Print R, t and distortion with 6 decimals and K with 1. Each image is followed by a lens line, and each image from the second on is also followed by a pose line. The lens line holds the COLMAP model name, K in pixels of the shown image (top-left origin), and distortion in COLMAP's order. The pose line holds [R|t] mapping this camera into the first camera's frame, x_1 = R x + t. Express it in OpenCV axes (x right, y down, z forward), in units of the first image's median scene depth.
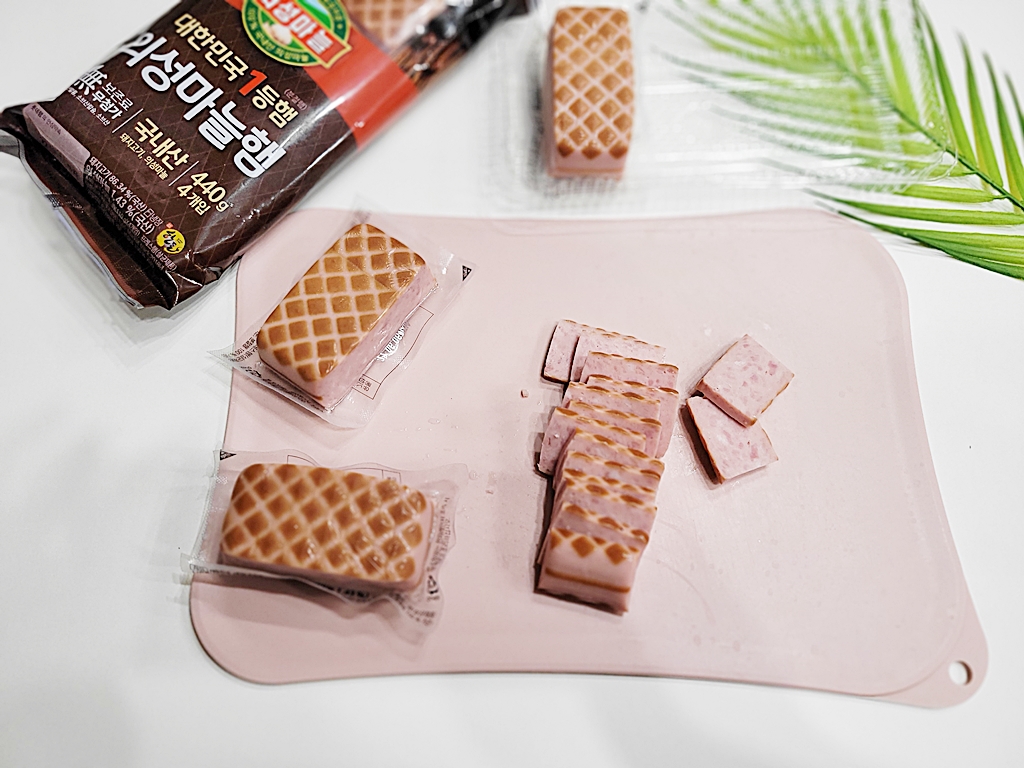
lens RADIAL K [[775.6, 0, 511.0], [0, 775.6, 384.9], [0, 0, 1]] dist [-0.000913, -0.005853]
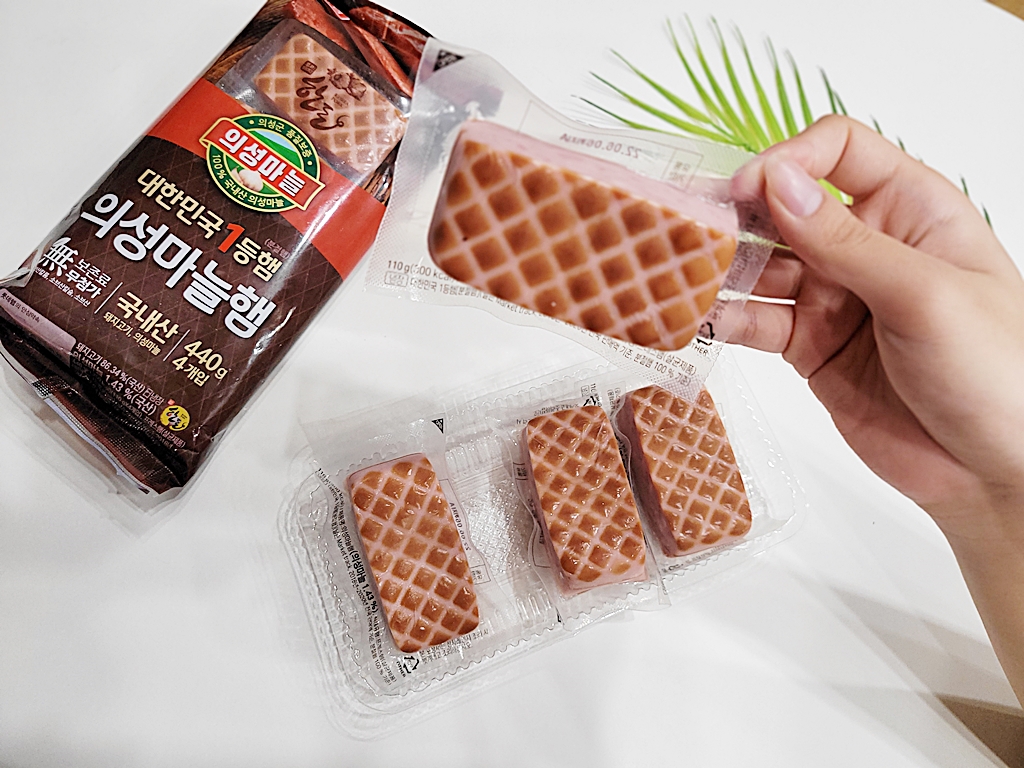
lens RADIAL K [[775.6, 0, 511.9], [0, 775.6, 381.8], [0, 0, 1]] dist [-0.000913, -0.005853]
pose [[0.987261, -0.115535, 0.109396, -0.114205], [0.104446, 0.989266, 0.102190, -0.278816], [-0.120028, -0.089462, 0.988731, -0.023752]]
